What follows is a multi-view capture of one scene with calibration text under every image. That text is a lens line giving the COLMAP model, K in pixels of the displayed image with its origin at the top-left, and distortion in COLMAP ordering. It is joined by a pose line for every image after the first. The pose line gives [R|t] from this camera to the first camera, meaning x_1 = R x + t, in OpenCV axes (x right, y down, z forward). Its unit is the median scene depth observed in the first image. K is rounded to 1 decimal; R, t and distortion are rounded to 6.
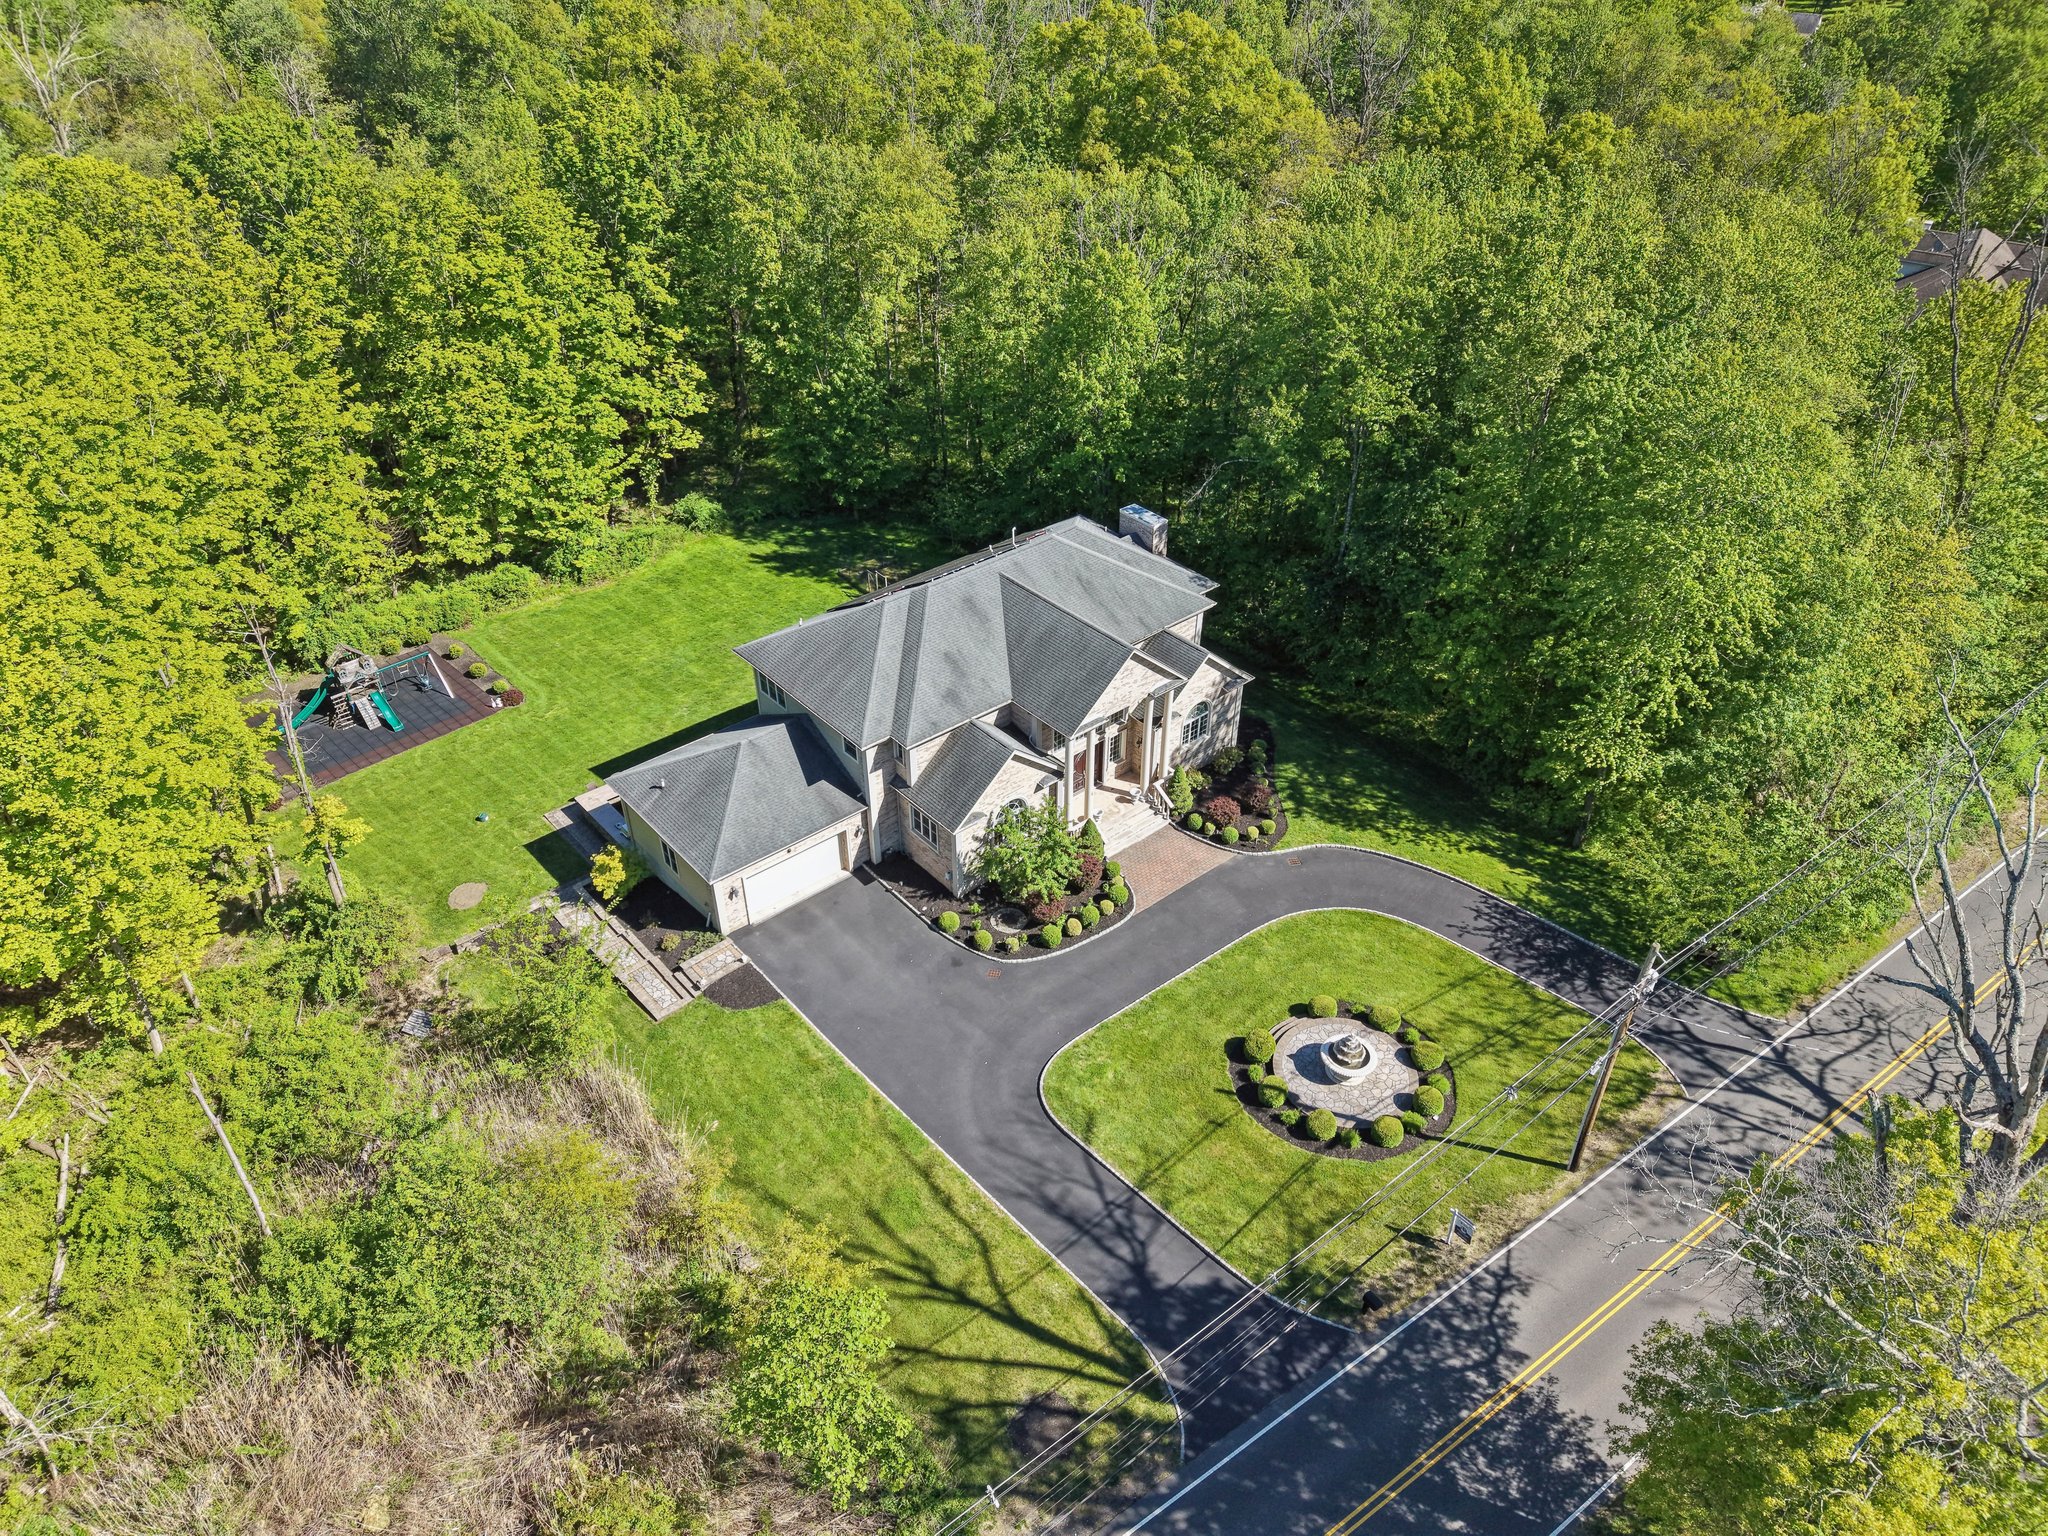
lens RADIAL K [[1421.8, 0, 1039.6], [0, 1421.8, 767.3], [0, 0, 1]] dist [0.019690, -0.025721]
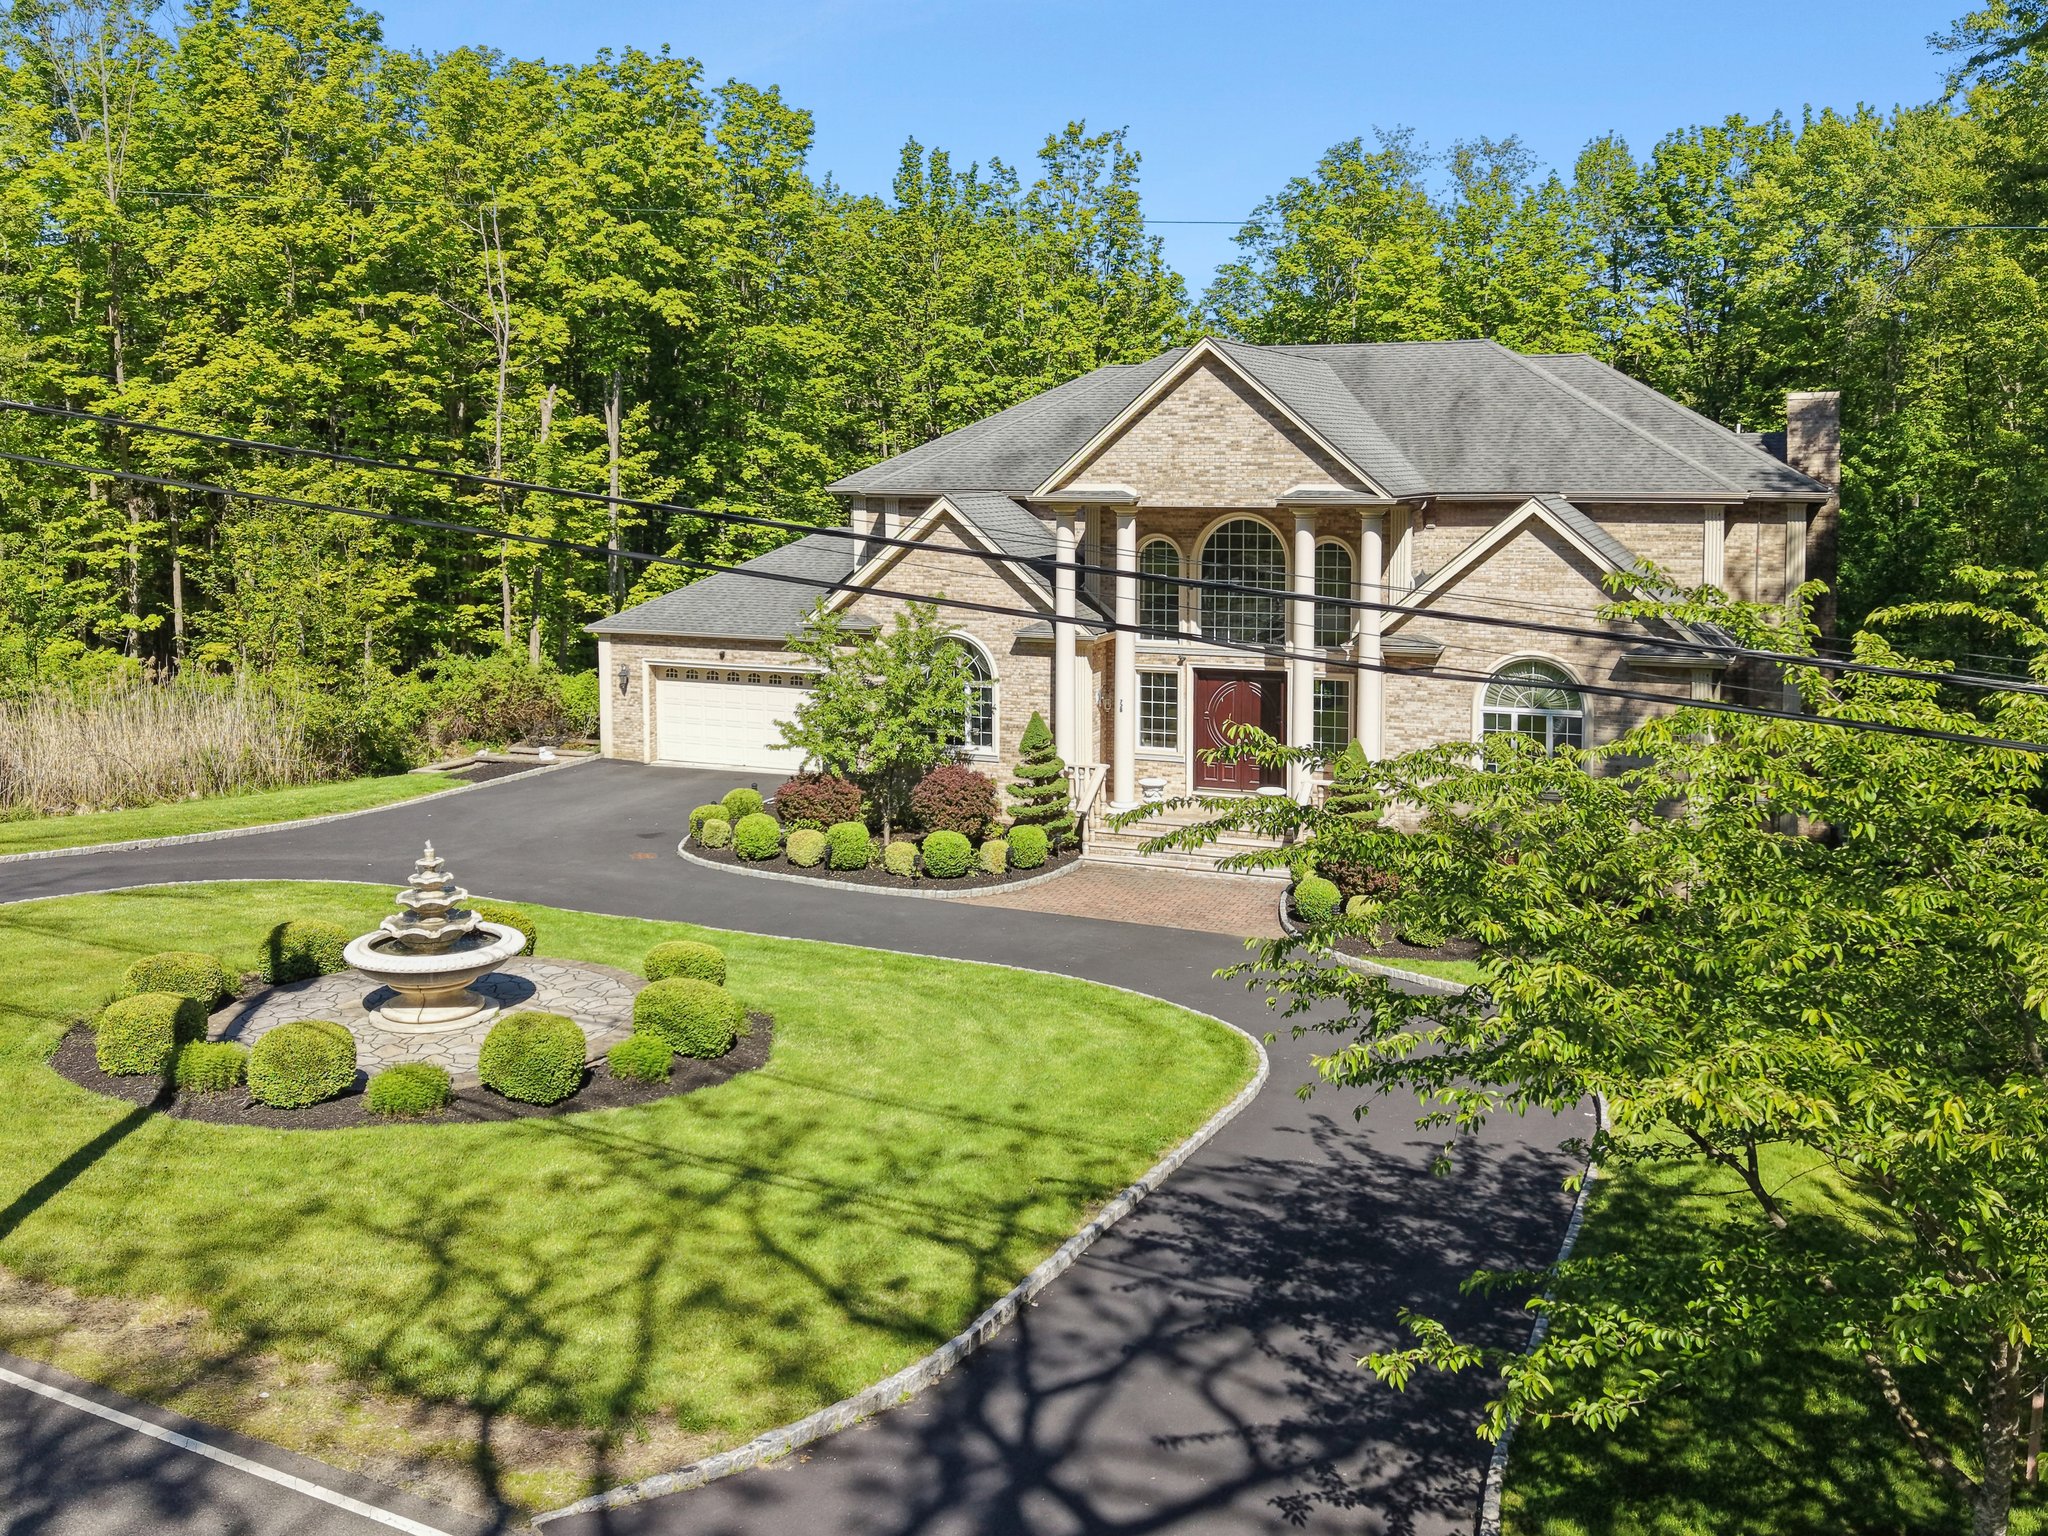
lens RADIAL K [[1896.4, 0, 993.4], [0, 1896.4, 598.2], [0, 0, 1]] dist [0.048948, 0.000000]
pose [[0.426434, 0.059896, -0.902533, 0.510175], [-0.539130, 0.818023, -0.200444, 0.120992], [0.726287, 0.572059, 0.381124, 0.687498]]
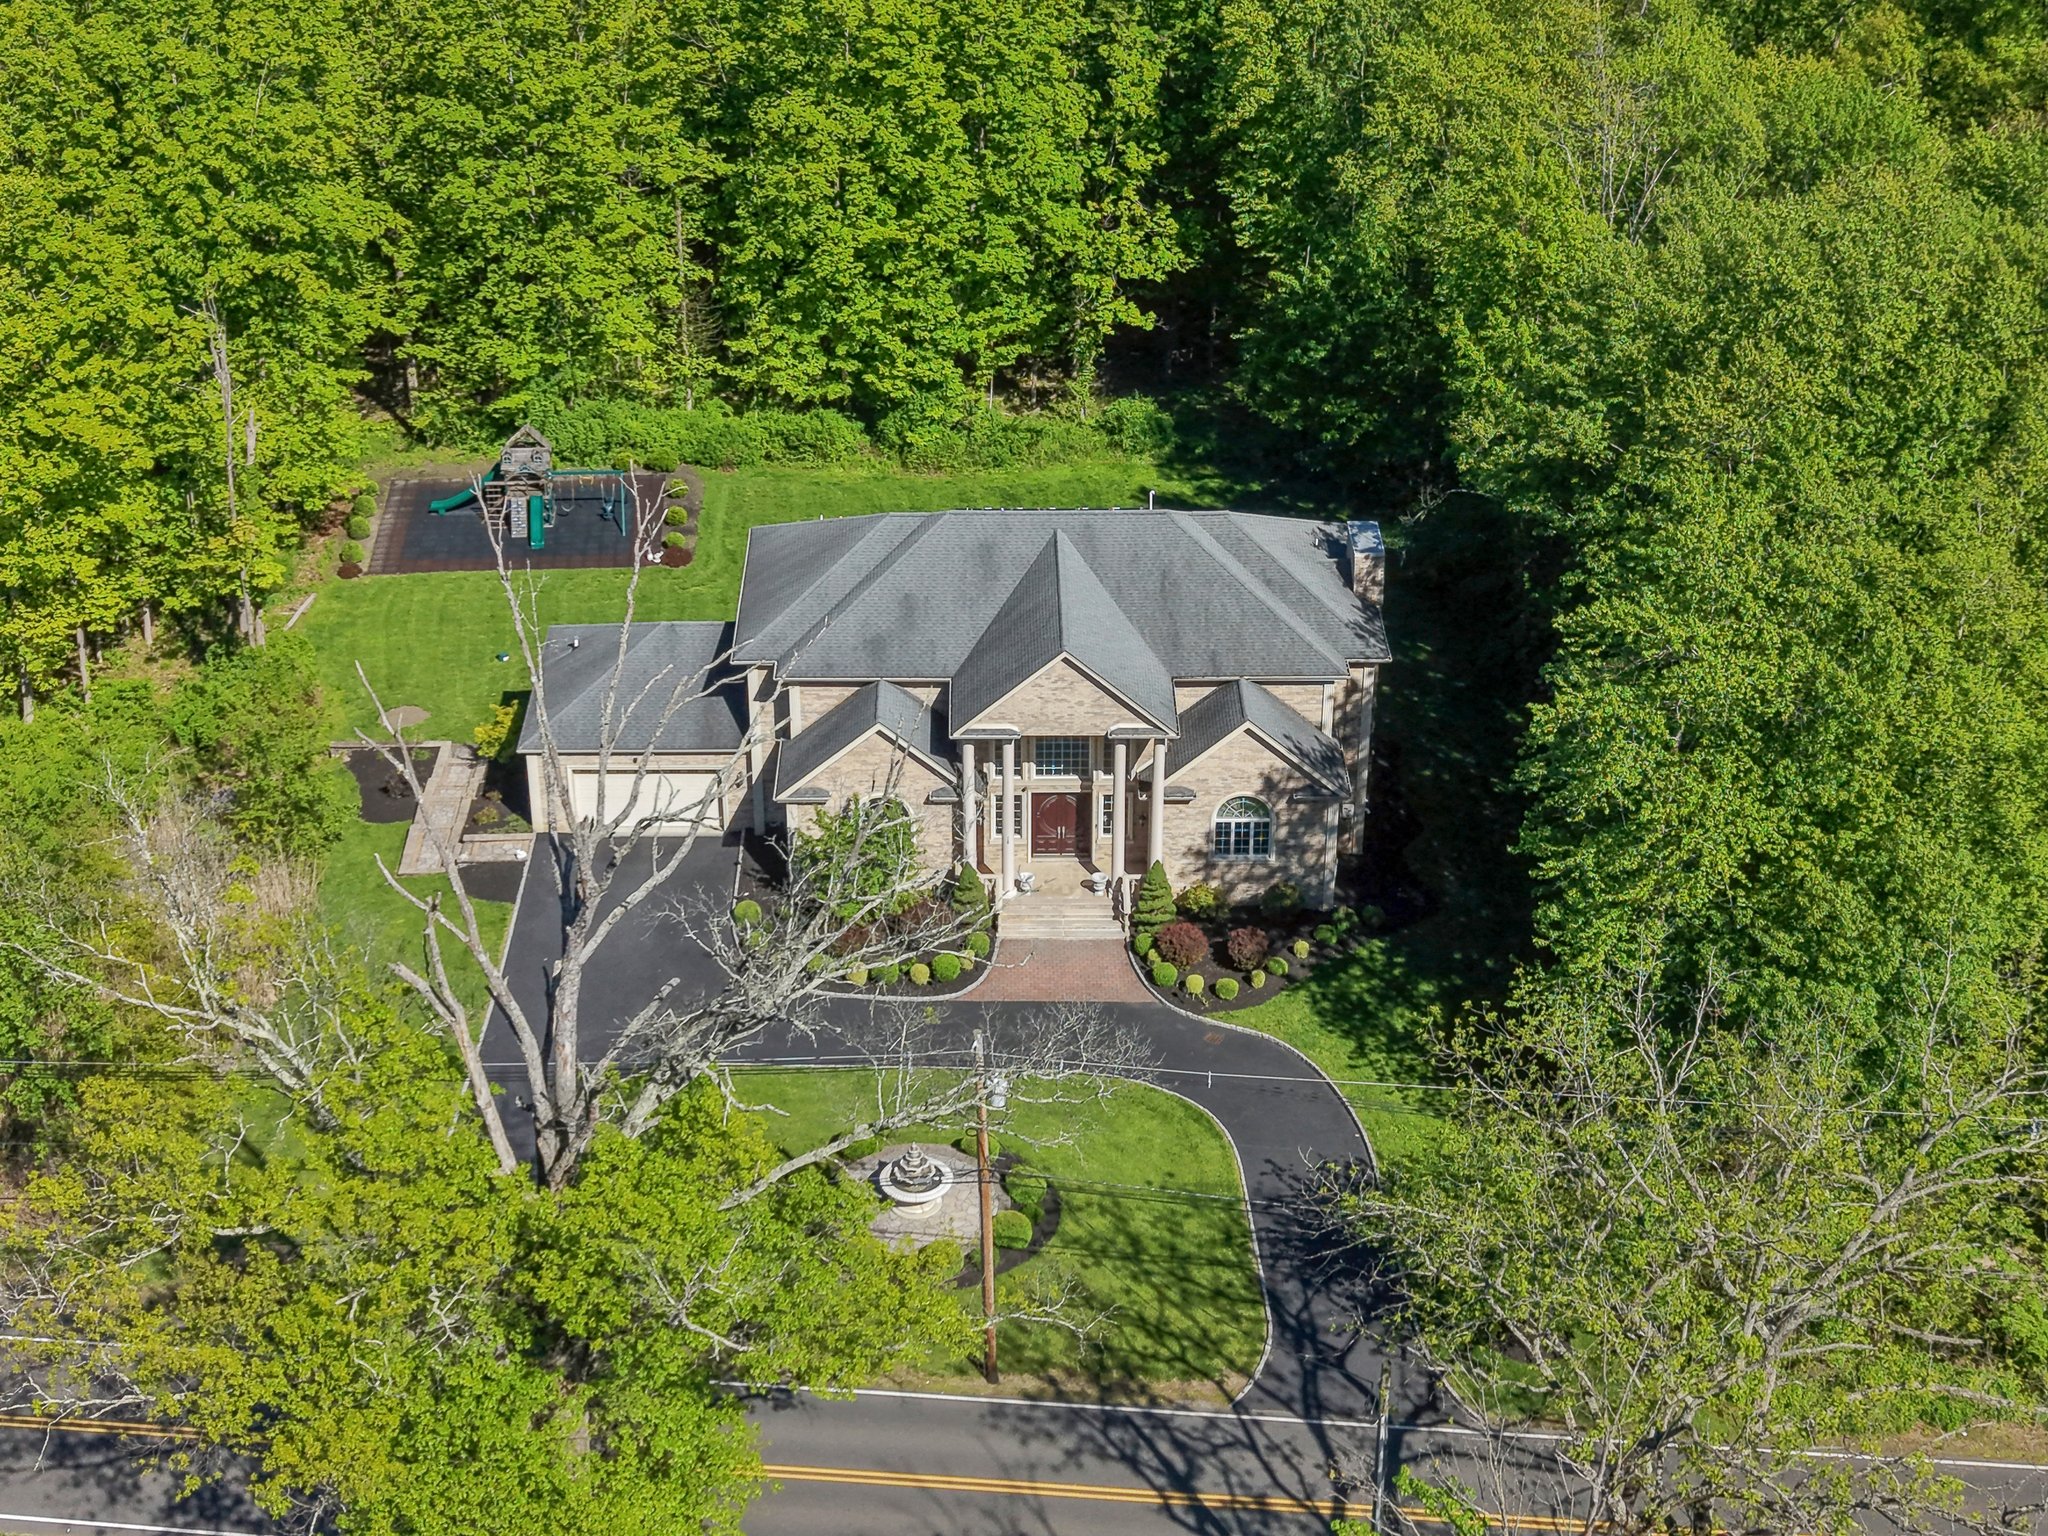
lens RADIAL K [[3342.2, 0, 1010.1], [0, 3342.2, 768.8], [0, 0, 1]] dist [0.070048, 0.000000]
pose [[0.757820, 0.311855, -0.573111, 0.931343], [-0.382911, 0.923778, -0.003653, -0.008865], [0.528288, 0.222219, 0.819470, -0.362701]]
